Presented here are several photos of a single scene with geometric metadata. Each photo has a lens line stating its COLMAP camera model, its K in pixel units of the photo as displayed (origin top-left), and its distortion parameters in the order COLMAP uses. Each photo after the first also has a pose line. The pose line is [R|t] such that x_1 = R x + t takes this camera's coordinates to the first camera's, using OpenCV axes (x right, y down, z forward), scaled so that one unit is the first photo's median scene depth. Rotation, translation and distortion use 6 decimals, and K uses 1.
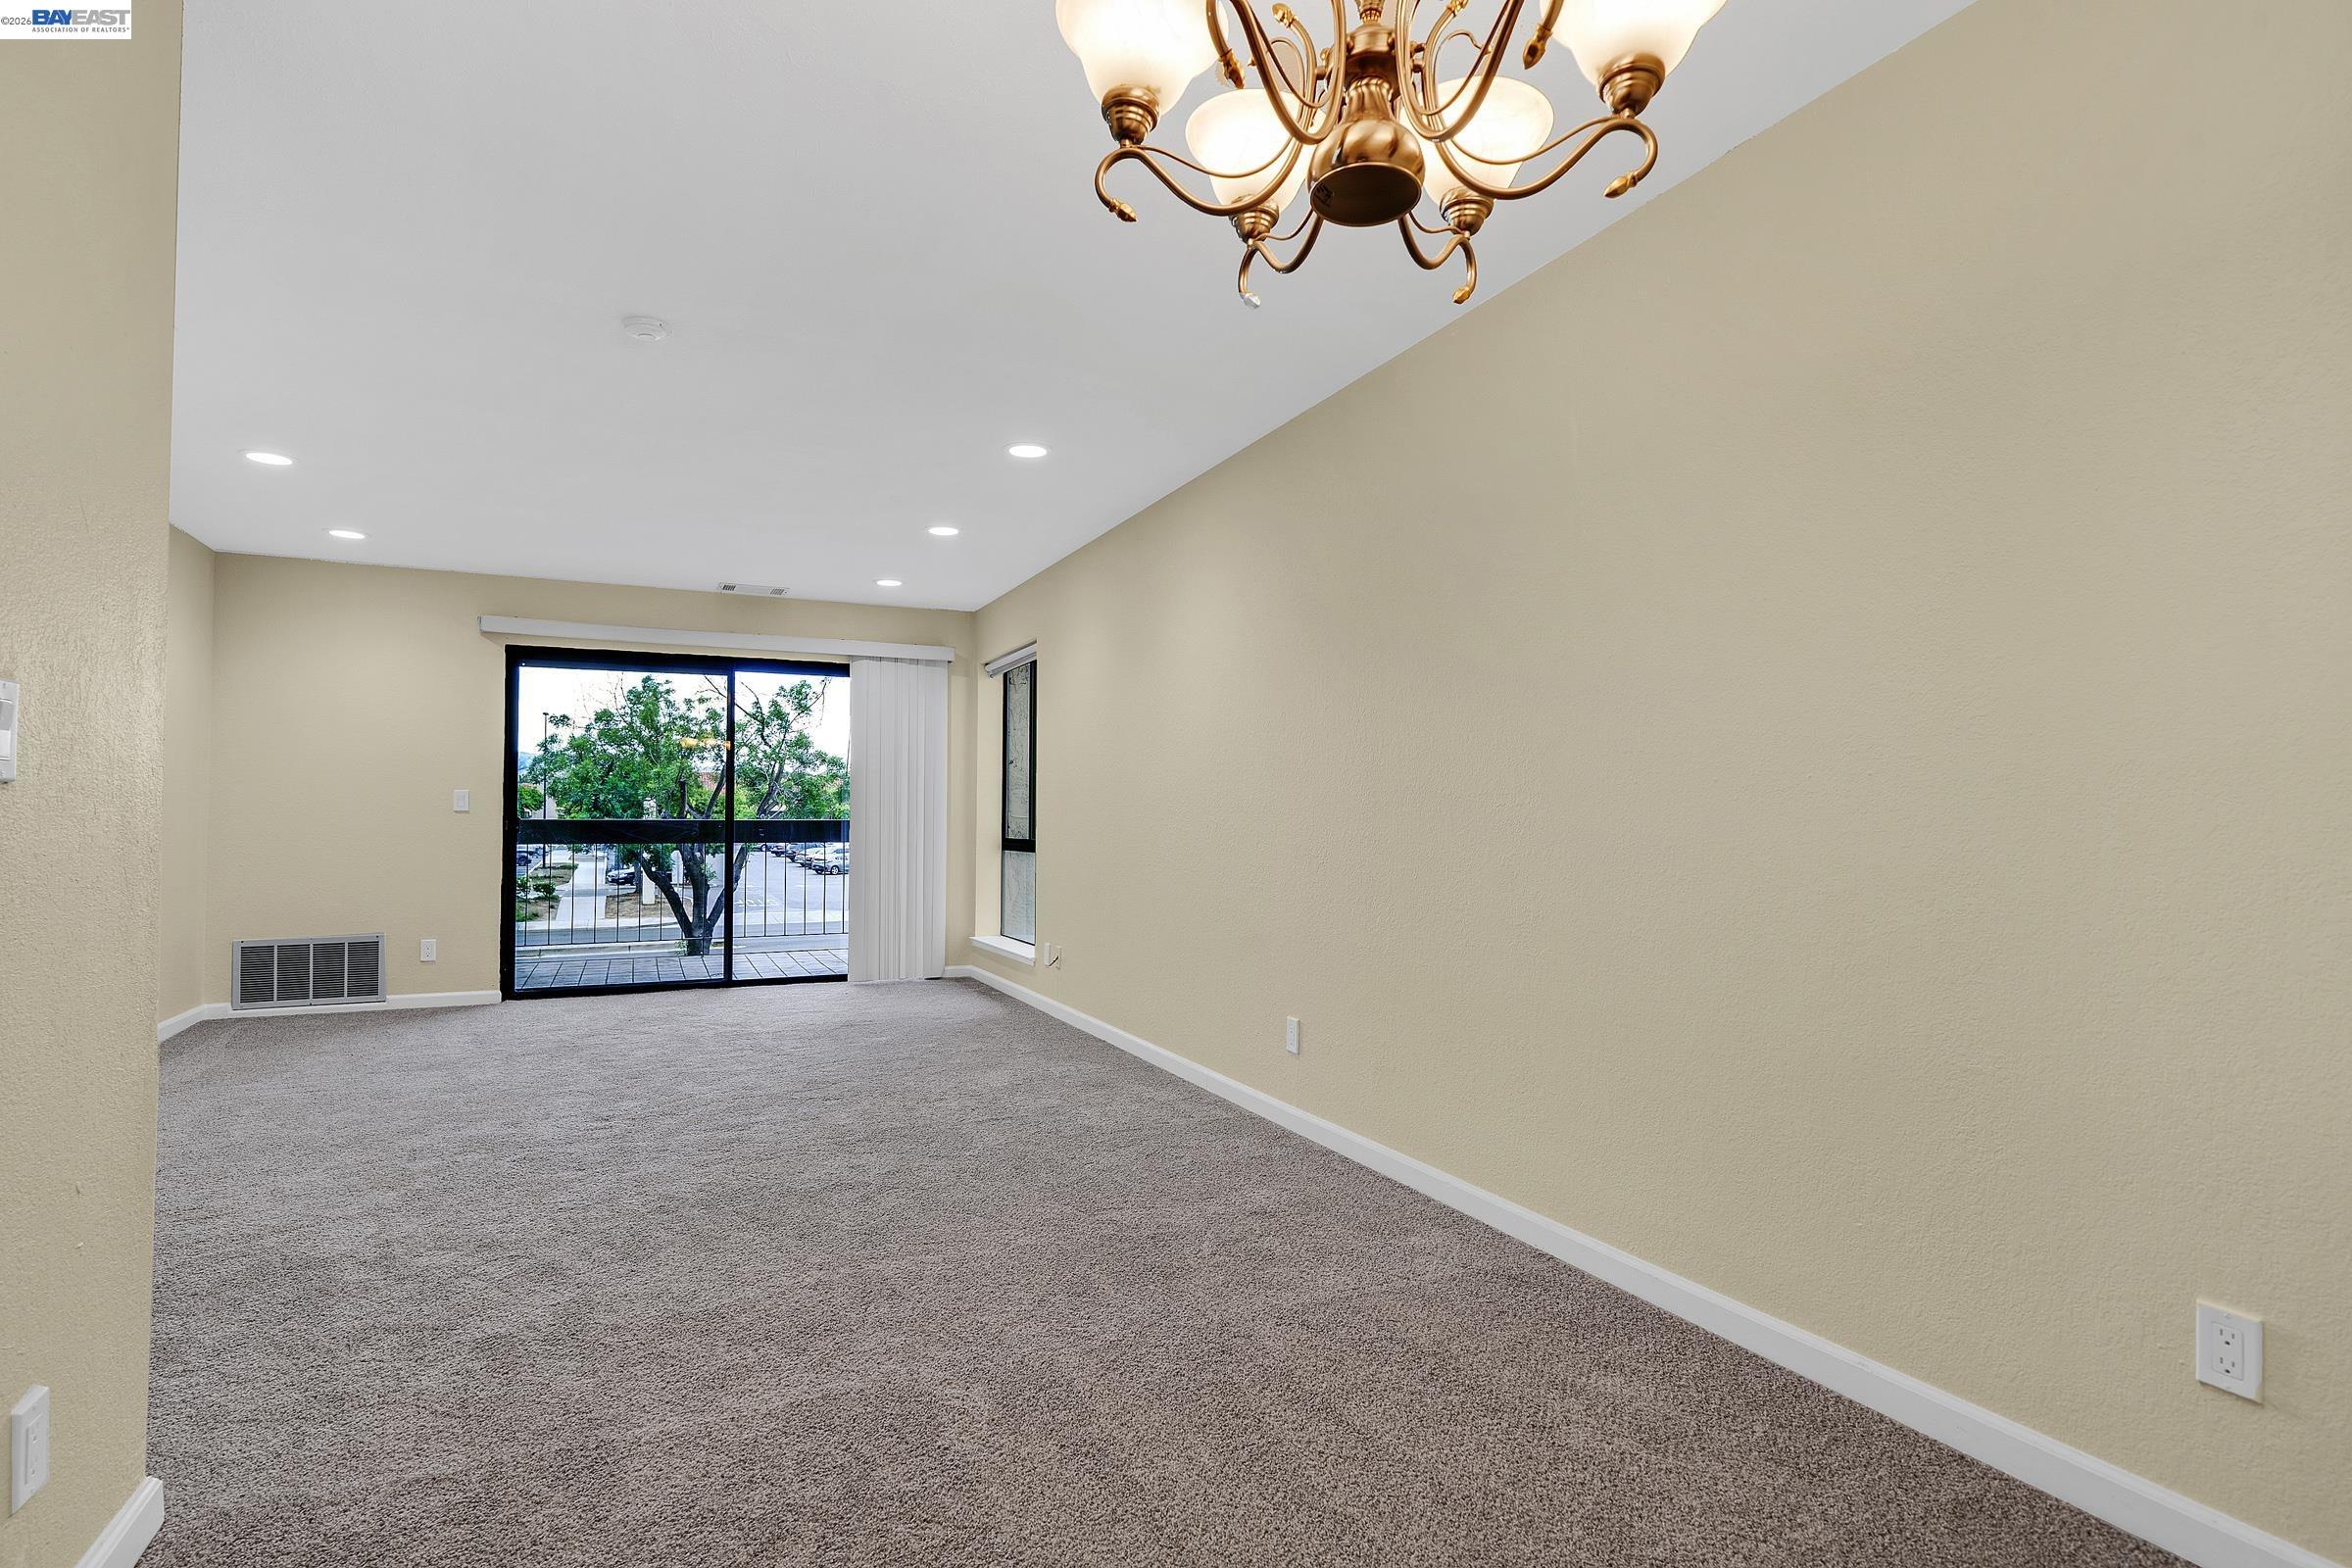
lens RADIAL K [[1114.2, 0, 1151.7], [0, 1114.2, 794.3], [0, 0, 1]] dist [0.000306, 0.002130]
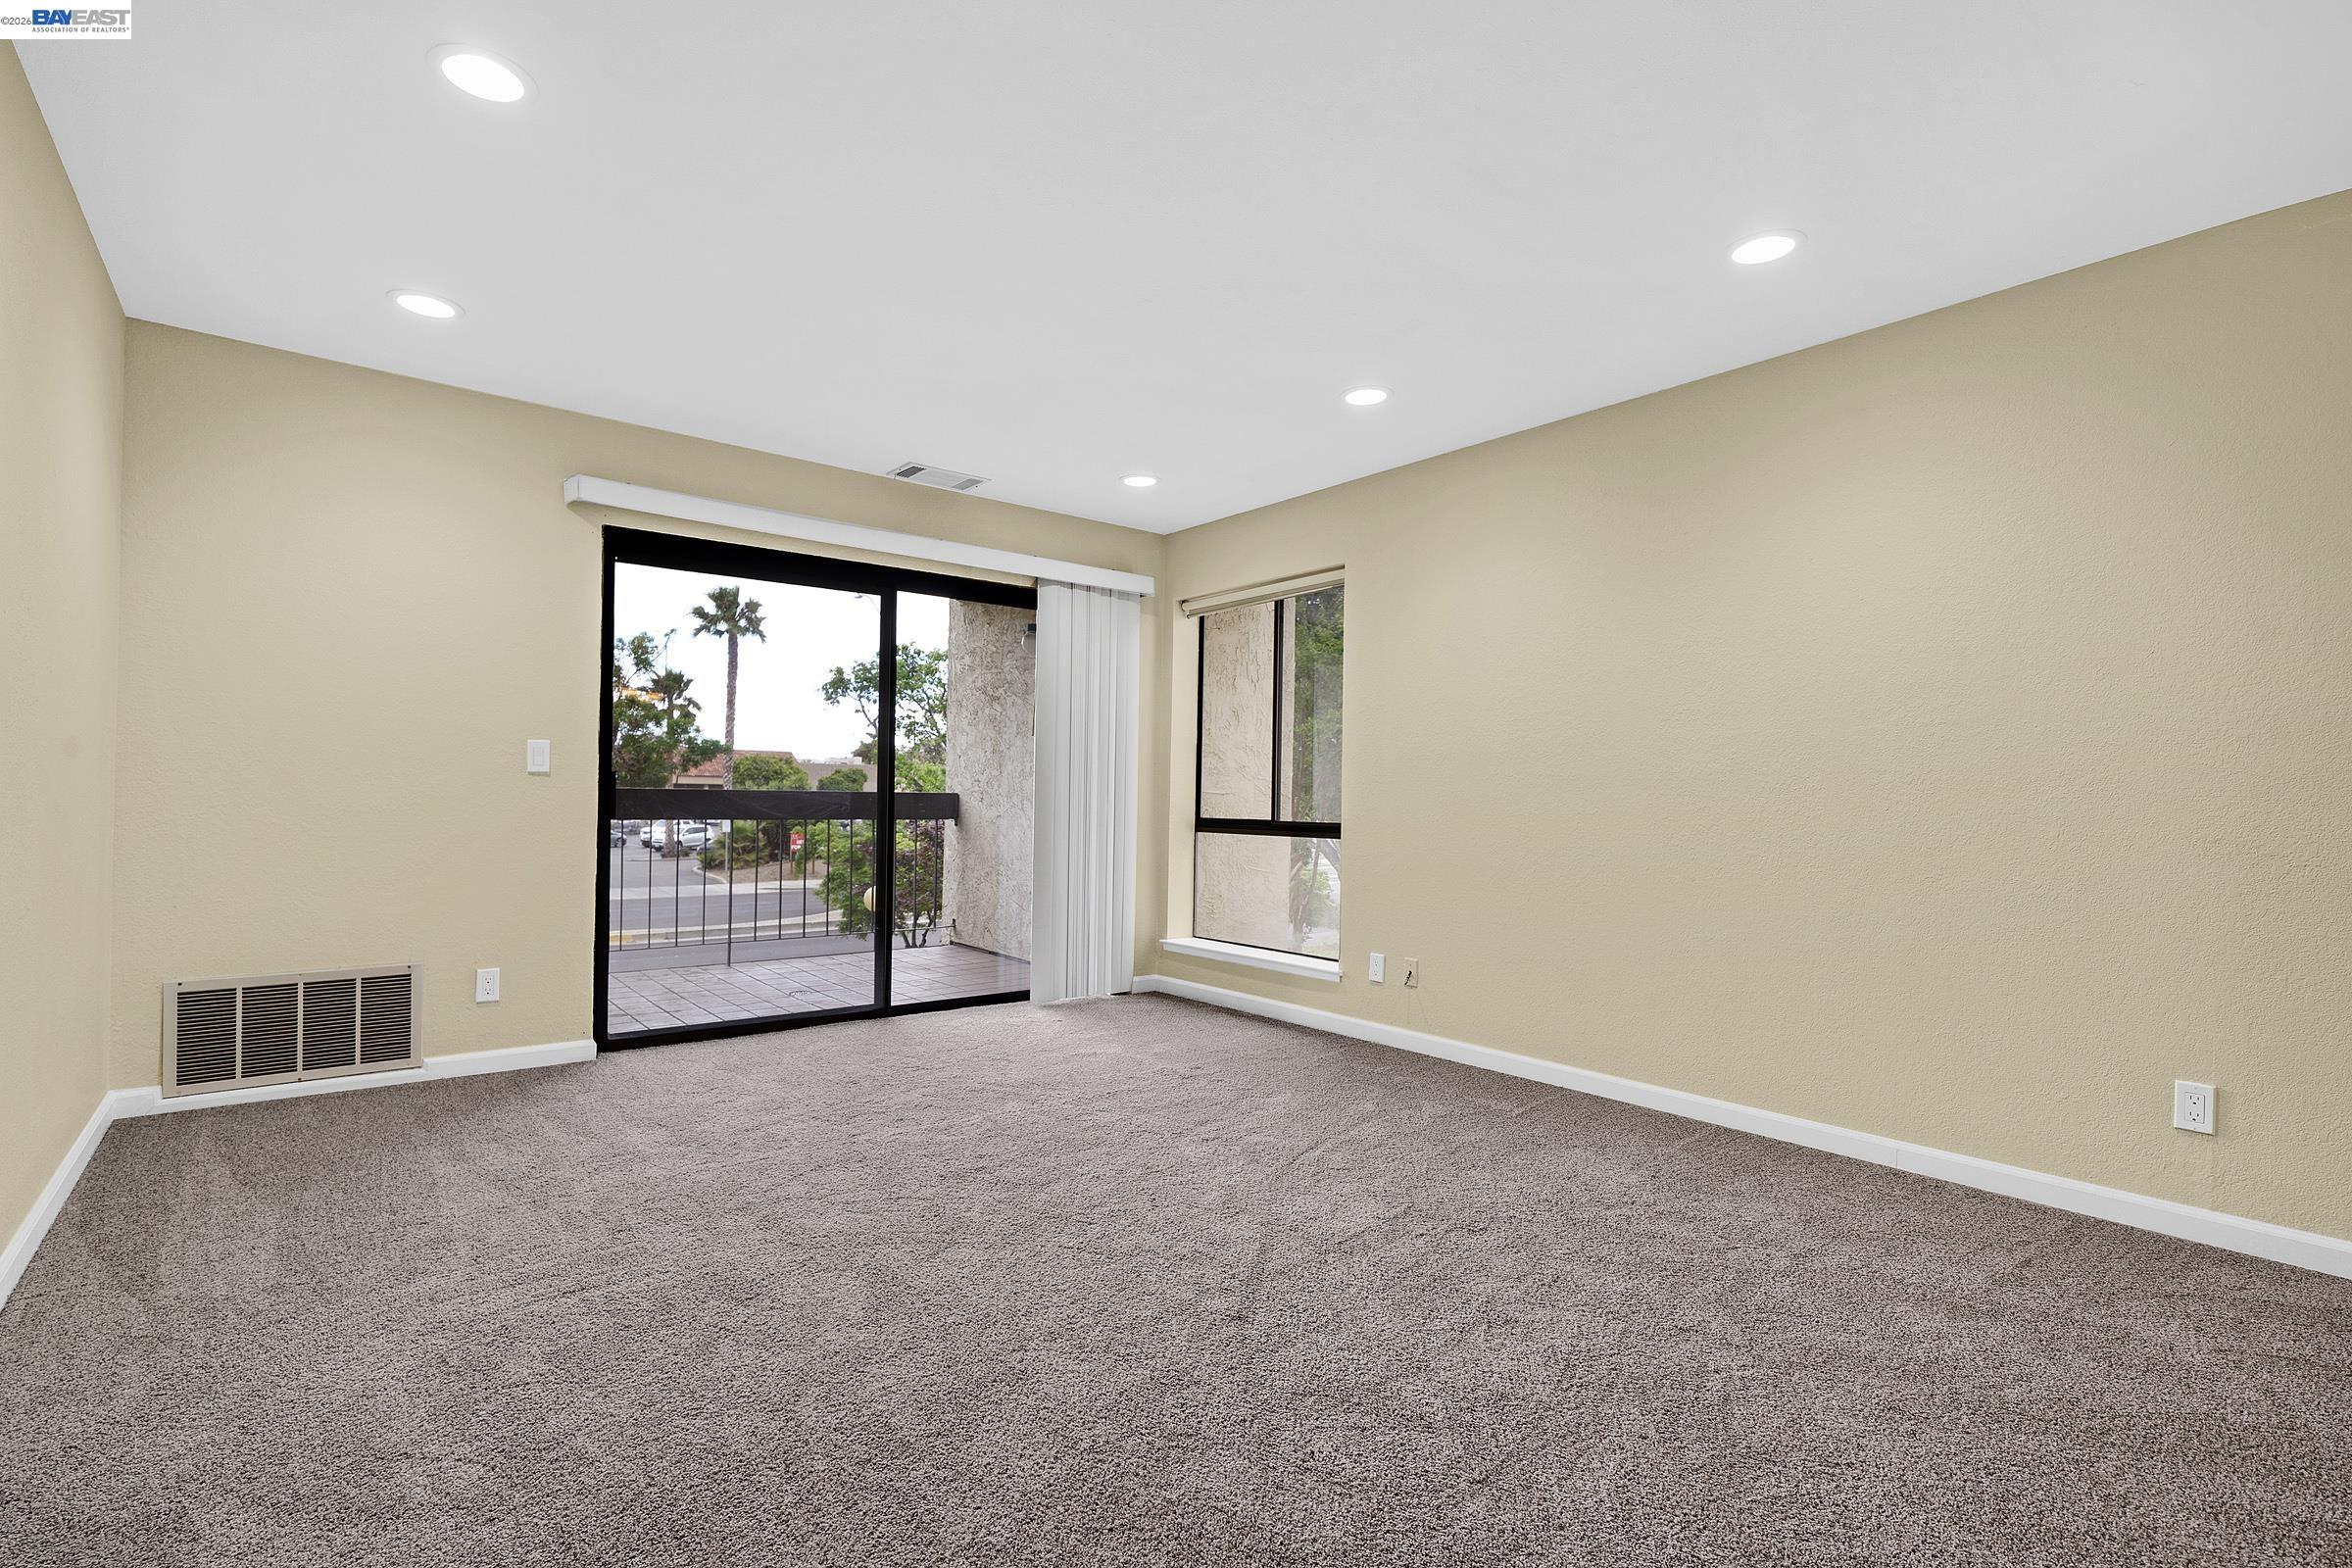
lens RADIAL K [[1071.6, 0, 1167.5], [0, 1071.6, 798.0], [0, 0, 1]] dist [0.002540, -0.001644]
pose [[0.970957, 0.012610, 0.238920, -0.377727], [-0.018566, 0.999570, 0.022694, 0.008279], [-0.238531, -0.026471, 0.970774, 0.273304]]
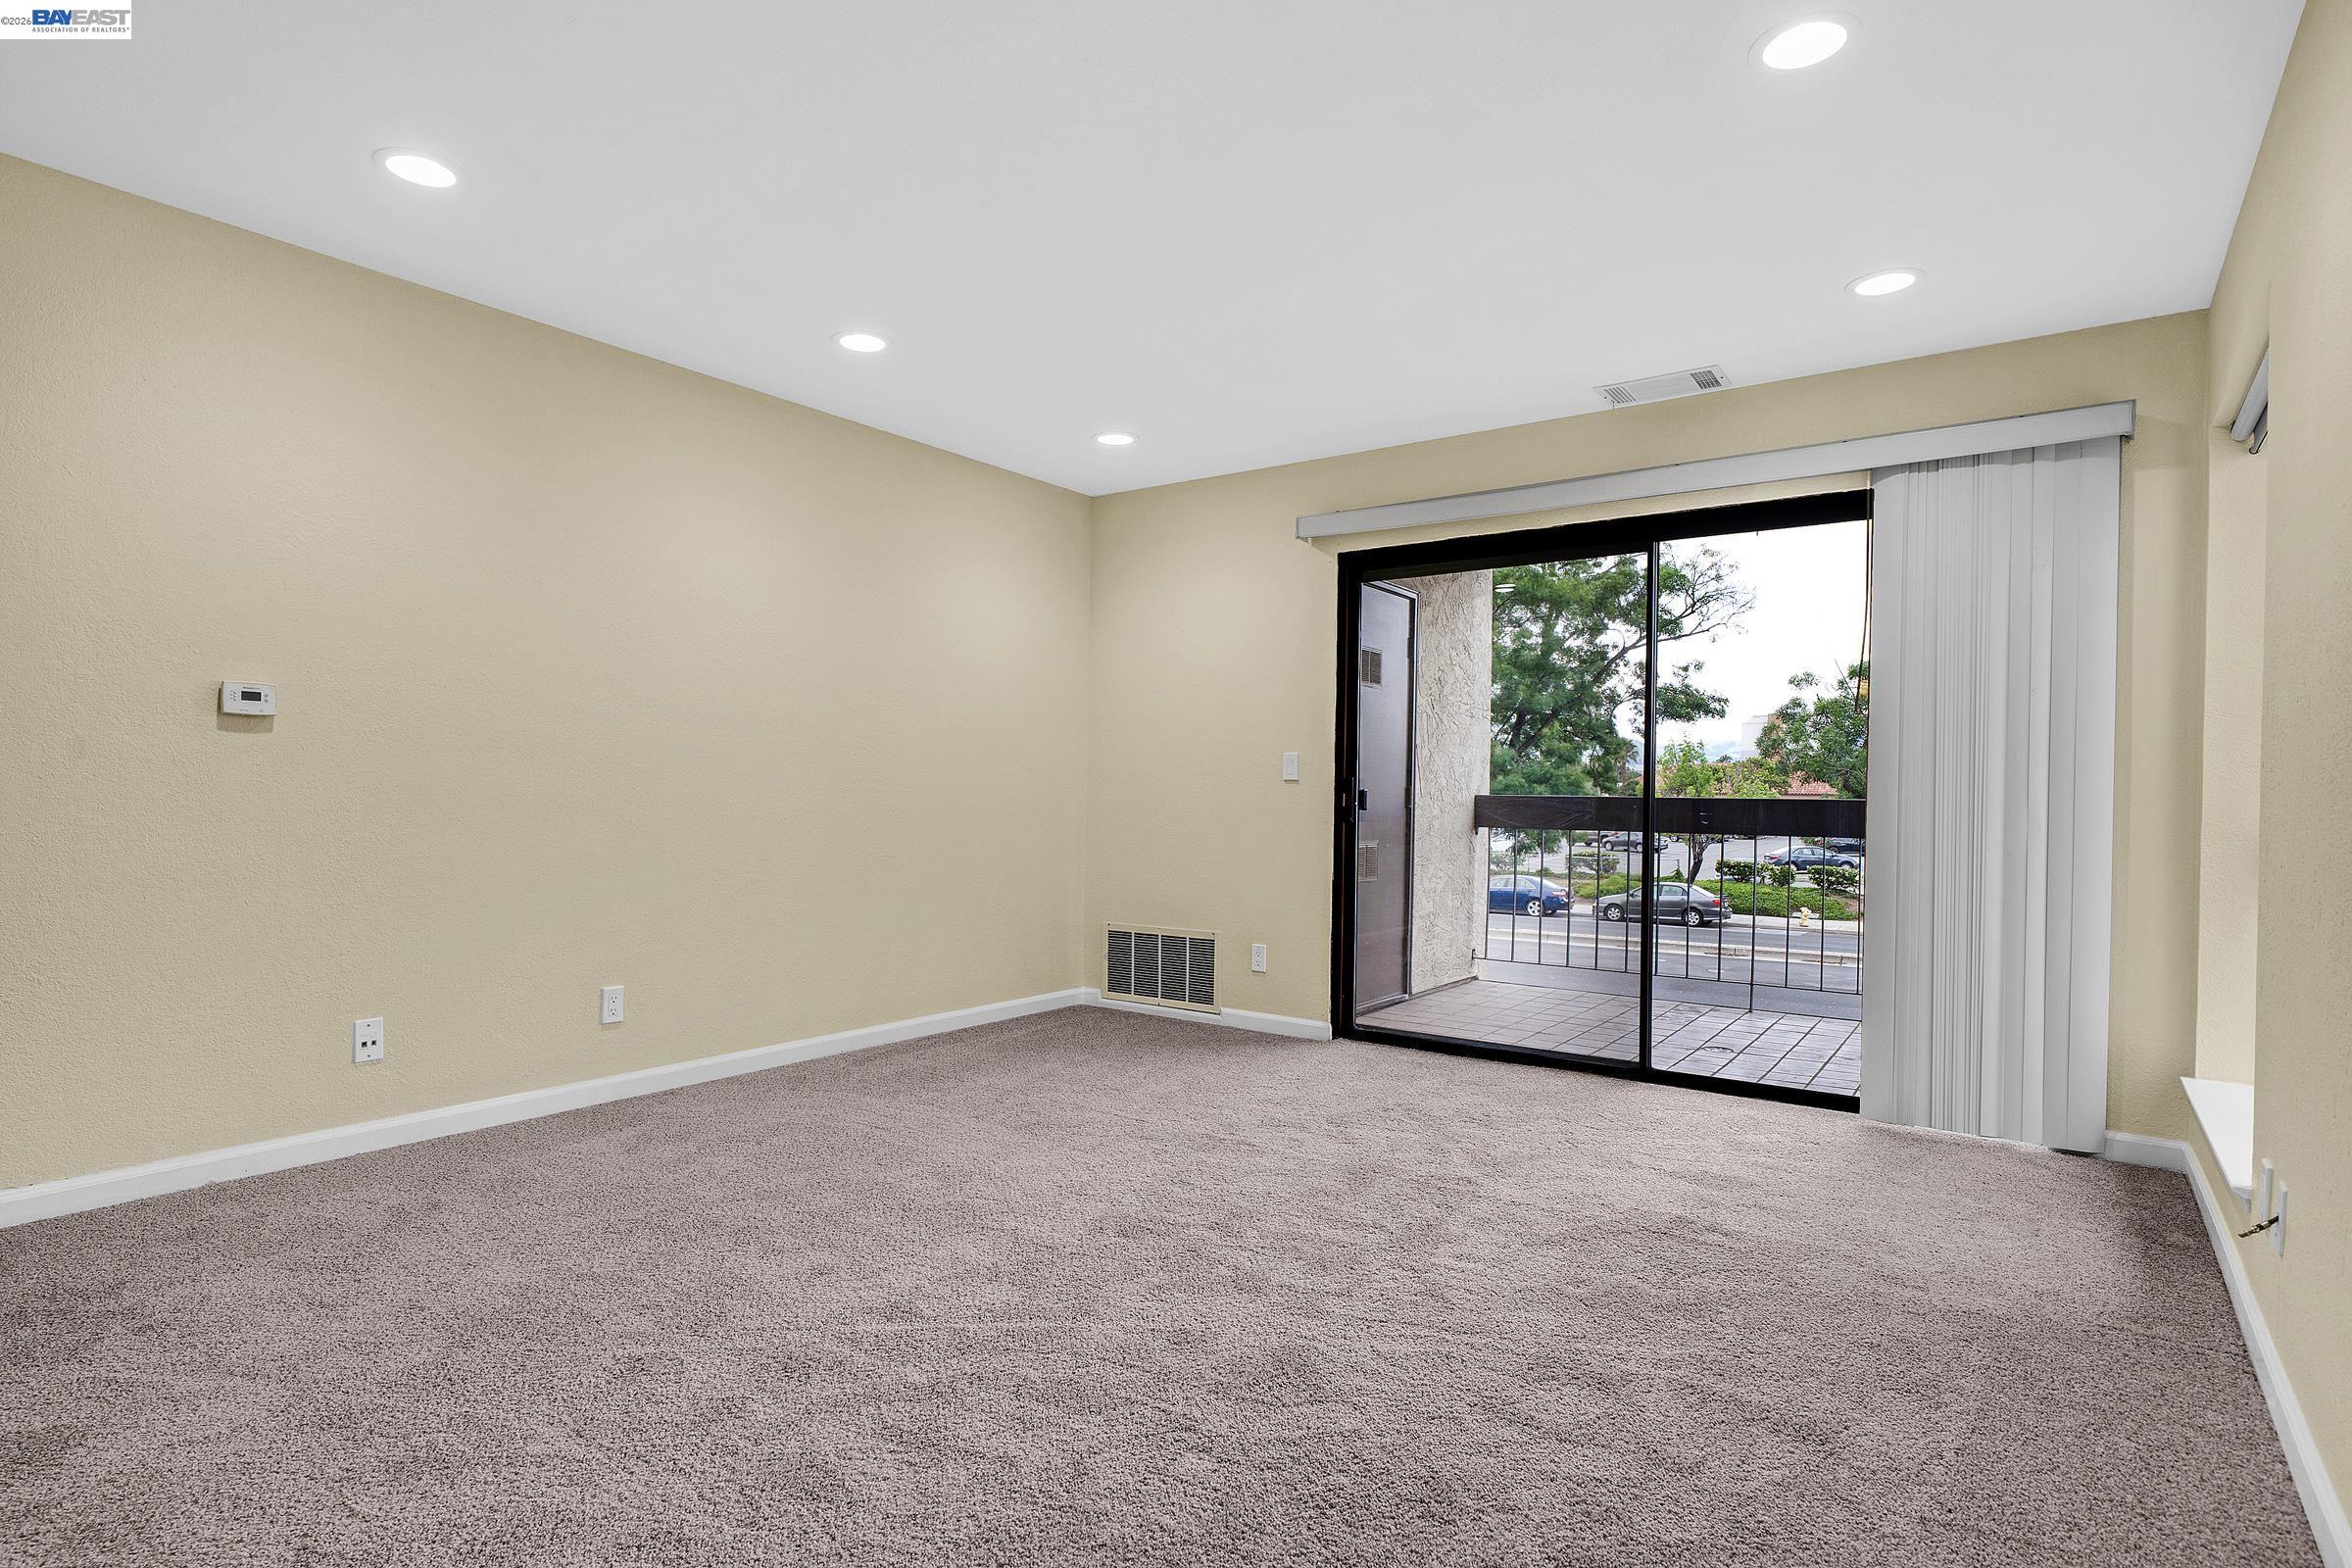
lens RADIAL K [[1223.7, 0, 1153.8], [0, 1223.7, 792.5], [0, 0, 1]] dist [0.004074, 0.001072]
pose [[0.483191, 0.004980, -0.875501, 0.062613], [0.005895, 0.999943, 0.008941, 0.014253], [0.875495, -0.009481, 0.483134, 0.473918]]
